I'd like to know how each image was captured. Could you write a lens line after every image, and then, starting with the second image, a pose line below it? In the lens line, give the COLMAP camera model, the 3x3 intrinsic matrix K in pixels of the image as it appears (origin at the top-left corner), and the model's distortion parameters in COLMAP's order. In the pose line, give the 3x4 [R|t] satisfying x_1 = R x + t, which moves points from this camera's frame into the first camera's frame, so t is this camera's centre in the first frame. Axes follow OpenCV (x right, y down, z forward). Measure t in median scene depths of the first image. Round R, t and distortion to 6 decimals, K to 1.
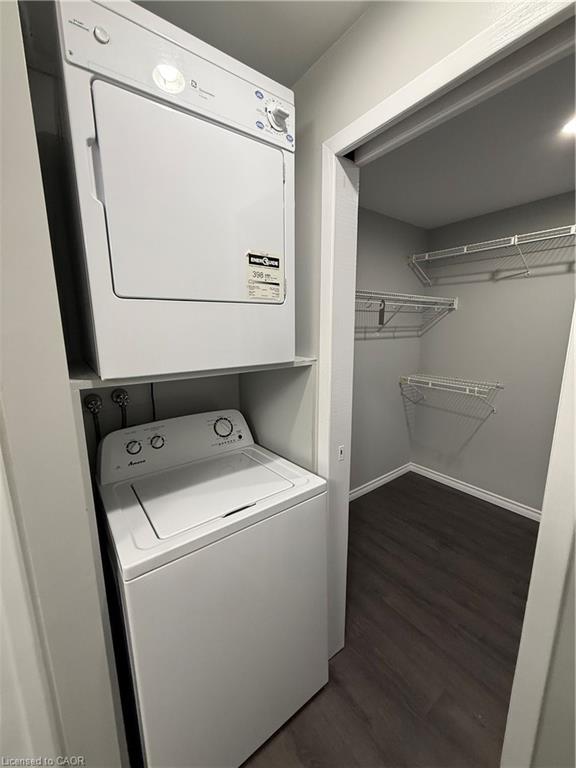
lens RADIAL K [[306.8, 0, 285.6], [0, 306.8, 385.3], [0, 0, 1]] dist [0.000209, 0.000500]
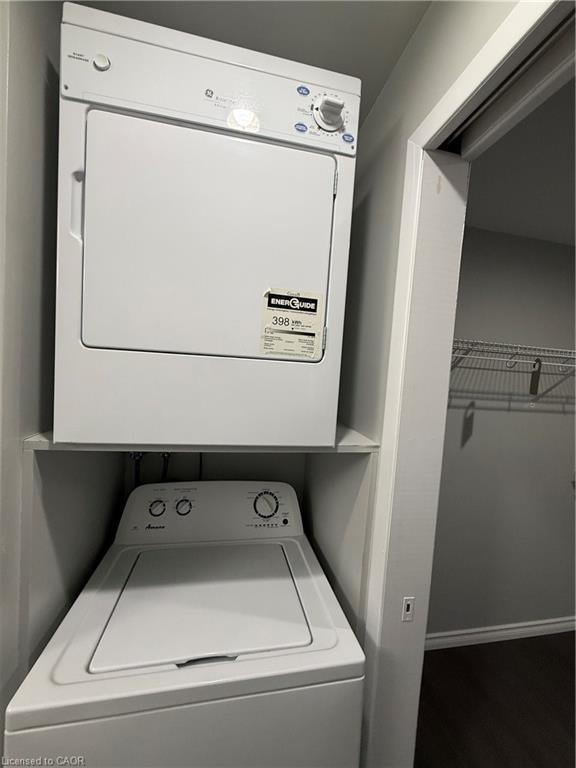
lens RADIAL K [[306.8, 0, 288.7], [0, 306.8, 383.0], [0, 0, 1]] dist [0.000209, 0.000500]
pose [[0.901473, 0.092443, -0.422848, 0.224557], [-0.152112, 0.982274, -0.109545, -0.134456], [0.405226, 0.163072, 0.899555, 0.363250]]
